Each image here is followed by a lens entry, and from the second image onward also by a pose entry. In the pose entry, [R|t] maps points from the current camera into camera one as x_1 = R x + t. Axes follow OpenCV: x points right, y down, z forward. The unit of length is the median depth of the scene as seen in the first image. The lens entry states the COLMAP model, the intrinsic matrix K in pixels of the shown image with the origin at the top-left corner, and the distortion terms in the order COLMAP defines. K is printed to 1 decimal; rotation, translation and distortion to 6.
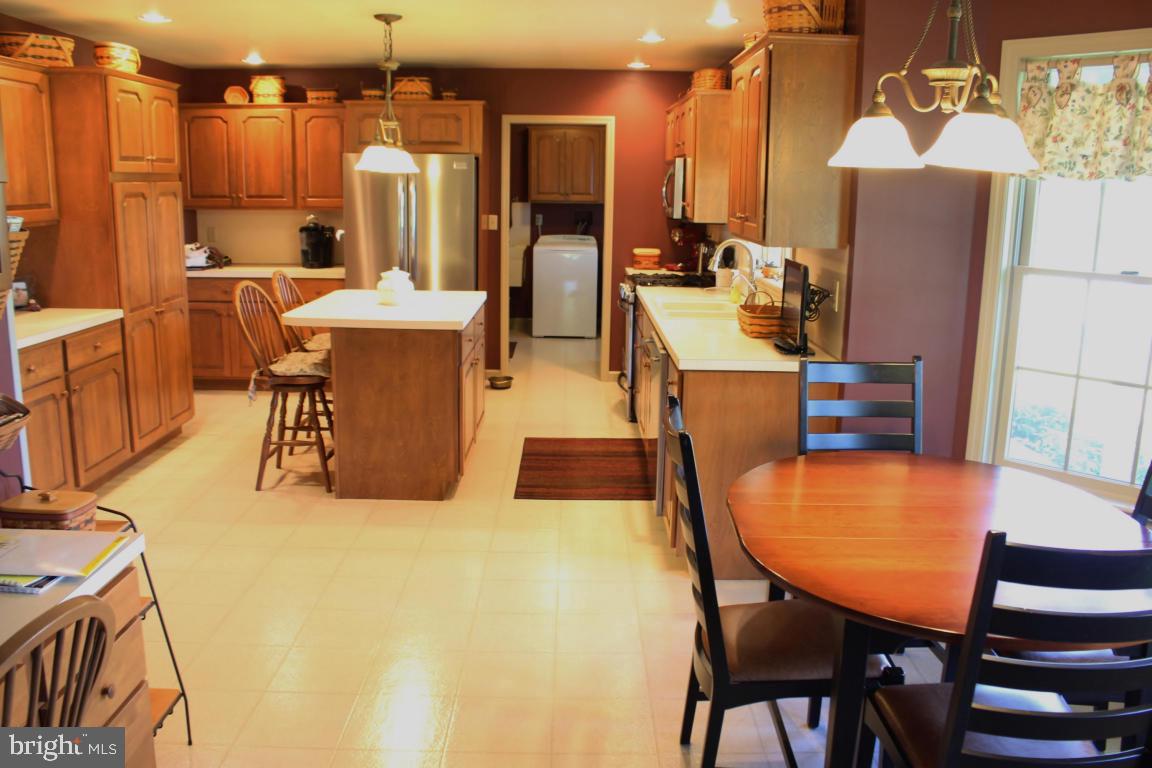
lens RADIAL K [[970.4, 0, 576.0], [0, 970.4, 384.0], [0, 0, 1]] dist [-0.172867, 0.164617]
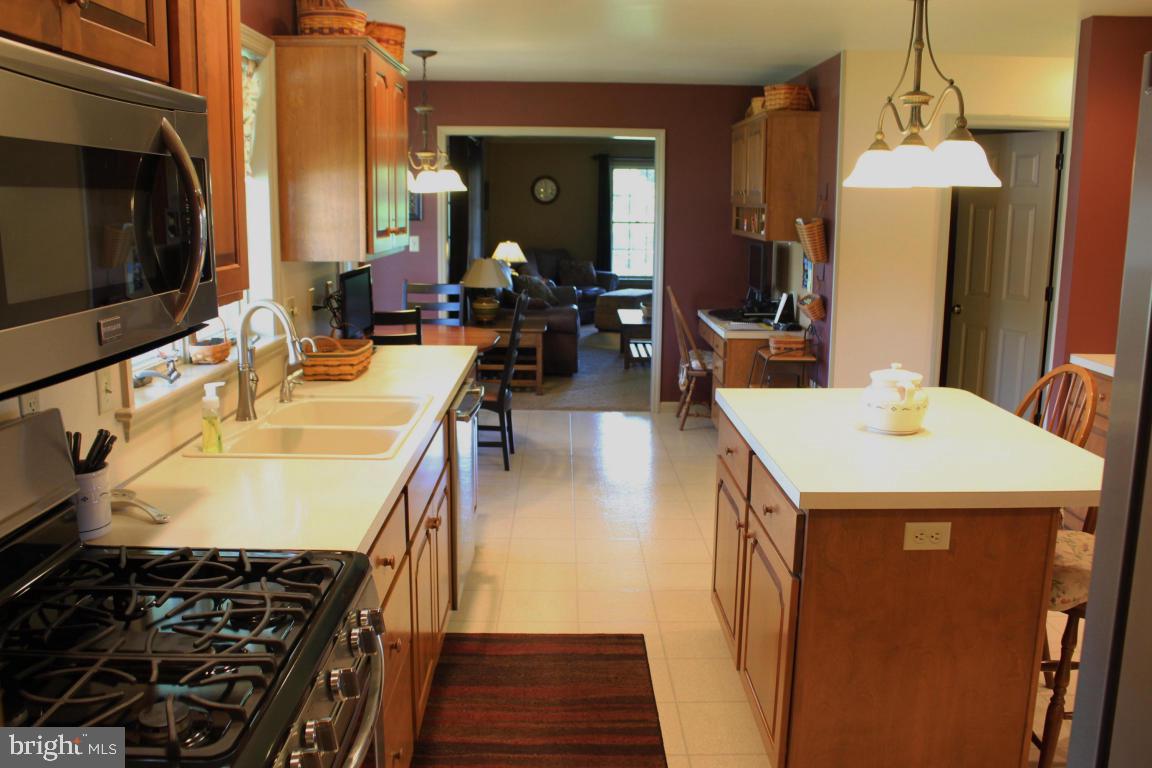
lens RADIAL K [[970.4, 0, 576.0], [0, 970.4, 384.0], [0, 0, 1]] dist [-0.172867, 0.164617]
pose [[-0.999689, -0.020292, -0.014521, 0.000582], [-0.024292, 0.924451, 0.380525, -0.307016], [0.005702, 0.380760, -0.924657, 1.490862]]
